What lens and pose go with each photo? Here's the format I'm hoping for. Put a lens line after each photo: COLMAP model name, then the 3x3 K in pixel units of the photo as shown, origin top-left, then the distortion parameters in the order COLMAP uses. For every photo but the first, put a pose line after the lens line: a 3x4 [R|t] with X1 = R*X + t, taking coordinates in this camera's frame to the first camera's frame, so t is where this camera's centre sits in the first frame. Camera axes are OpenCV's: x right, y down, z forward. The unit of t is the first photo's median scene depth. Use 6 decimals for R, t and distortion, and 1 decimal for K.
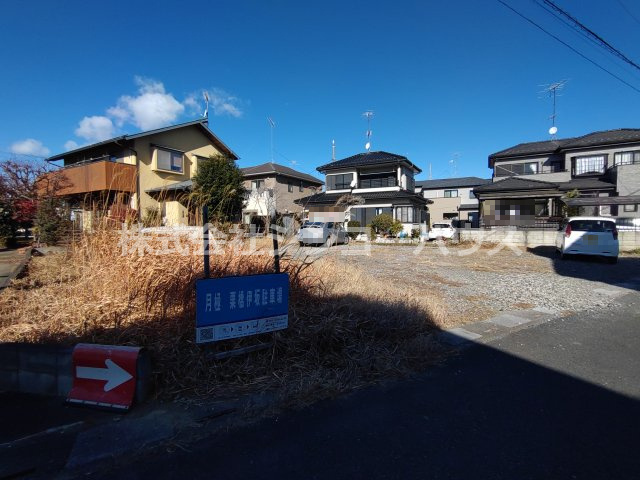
lens RADIAL K [[288.7, 0, 321.9], [0, 288.7, 235.1], [0, 0, 1]] dist [0.005050, -0.003507]
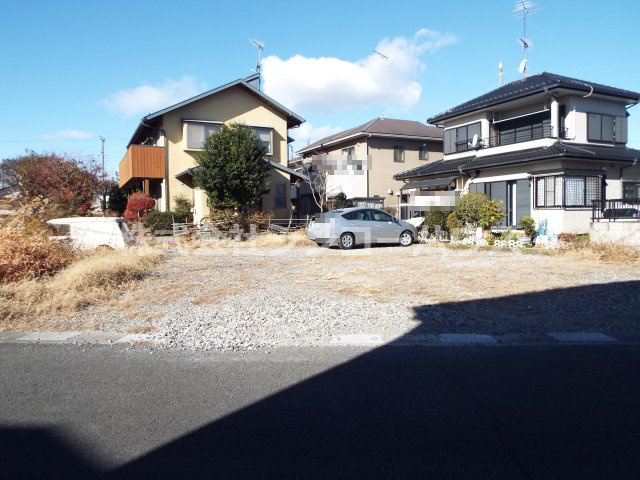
lens RADIAL K [[465.6, 0, 318.7], [0, 465.6, 239.9], [0, 0, 1]] dist [0.004865, -0.005344]
pose [[0.833321, 0.022098, -0.552347, 0.419856], [-0.010258, 0.999647, 0.024517, -0.001360], [0.552694, -0.014764, 0.833253, 0.071700]]
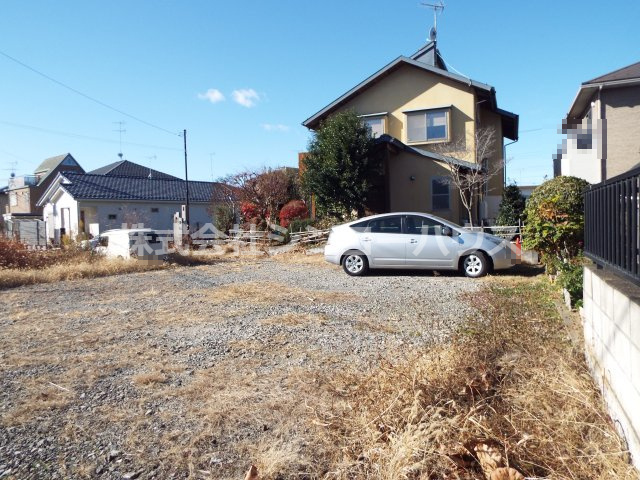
lens RADIAL K [[465.6, 0, 314.5], [0, 465.6, 238.2], [0, 0, 1]] dist [0.004865, -0.005344]
pose [[0.116406, 0.037769, -0.992483, 0.560901], [-0.004939, 0.999286, 0.037449, -0.031117], [0.993189, 0.000542, 0.116509, 0.653410]]
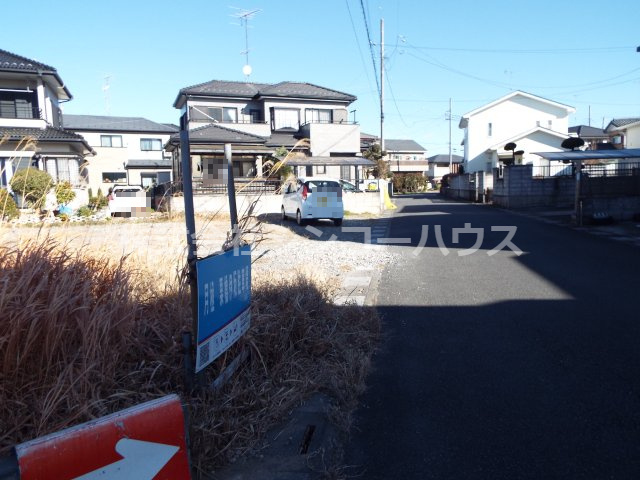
lens RADIAL K [[465.6, 0, 321.7], [0, 465.6, 240.0], [0, 0, 1]] dist [0.004865, -0.005344]
pose [[0.621628, -0.092349, 0.777850, -0.125543], [0.043261, 0.995558, 0.083624, 0.006973], [-0.782117, -0.018332, 0.622862, 0.033067]]
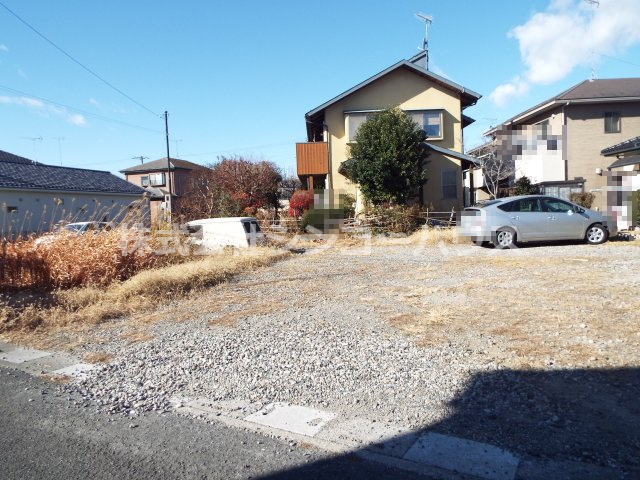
lens RADIAL K [[465.6, 0, 323.4], [0, 465.6, 241.6], [0, 0, 1]] dist [0.004865, -0.005344]
pose [[0.511929, 0.033668, -0.858368, 0.441999], [0.013476, 0.998794, 0.047213, -0.009597], [0.858922, -0.035737, 0.510858, 0.221523]]
